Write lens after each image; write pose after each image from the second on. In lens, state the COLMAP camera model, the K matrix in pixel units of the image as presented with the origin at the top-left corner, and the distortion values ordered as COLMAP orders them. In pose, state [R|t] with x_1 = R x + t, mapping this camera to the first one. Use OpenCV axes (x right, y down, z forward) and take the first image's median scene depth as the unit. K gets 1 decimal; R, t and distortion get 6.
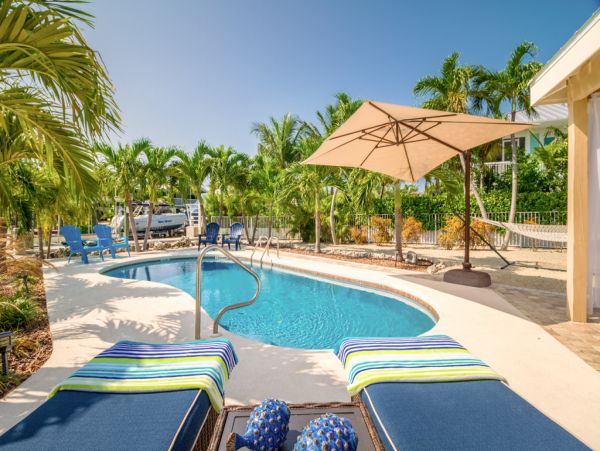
lens RADIAL K [[282.7, 0, 300.3], [0, 282.7, 214.4], [0, 0, 1]] dist [0.000881, -0.000060]
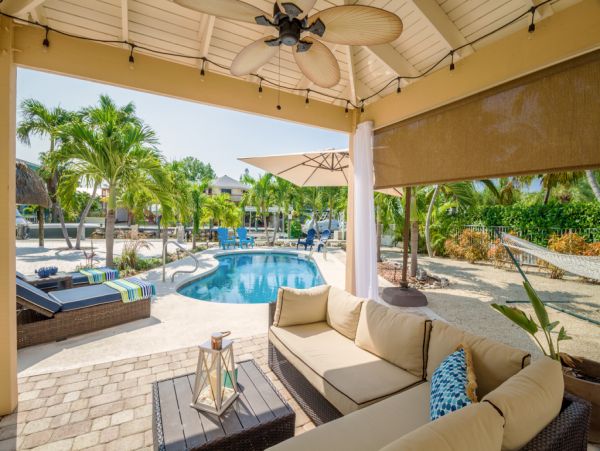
lens RADIAL K [[282.7, 0, 300.3], [0, 282.7, 214.4], [0, 0, 1]] dist [0.000881, -0.000060]
pose [[0.749848, 0.005977, -0.661583, 0.473106], [-0.017137, 0.999799, -0.010391, -0.020904], [0.661388, 0.019129, 0.749800, 0.009323]]
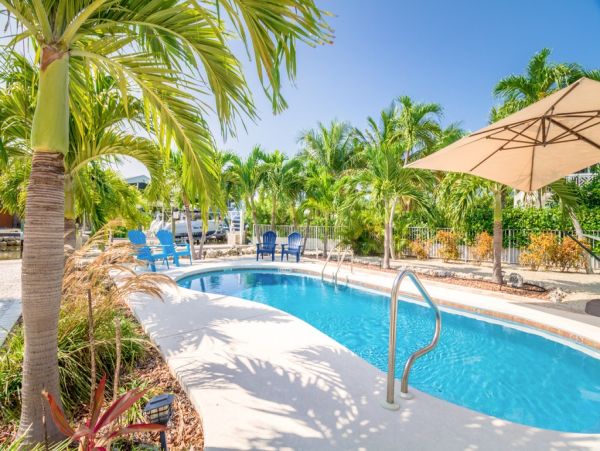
lens RADIAL K [[278.6, 0, 300.0], [0, 278.6, 225.5], [0, 0, 1]] dist [-0.003039, -0.000653]
pose [[0.997122, 0.031677, -0.068874, -0.138878], [-0.031341, 0.999491, 0.005962, 0.000599], [0.069028, -0.003787, 0.997608, 0.074734]]
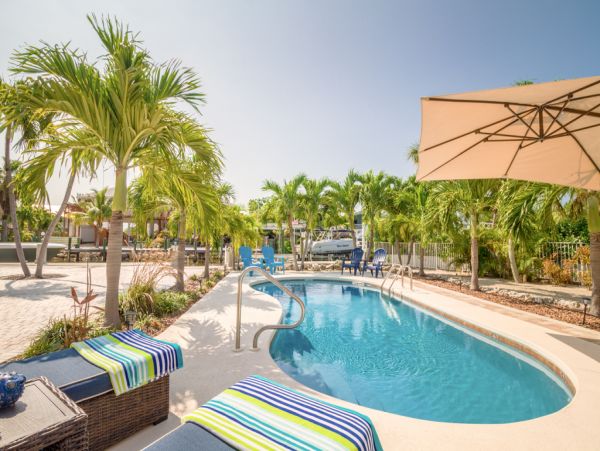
lens RADIAL K [[287.7, 0, 301.3], [0, 287.7, 219.7], [0, 0, 1]] dist [-0.003888, -0.000694]
pose [[0.804952, -0.026966, -0.592727, 0.133648], [-0.015728, 0.997646, -0.066747, 0.000681], [0.593131, 0.063051, 0.802633, 0.050963]]
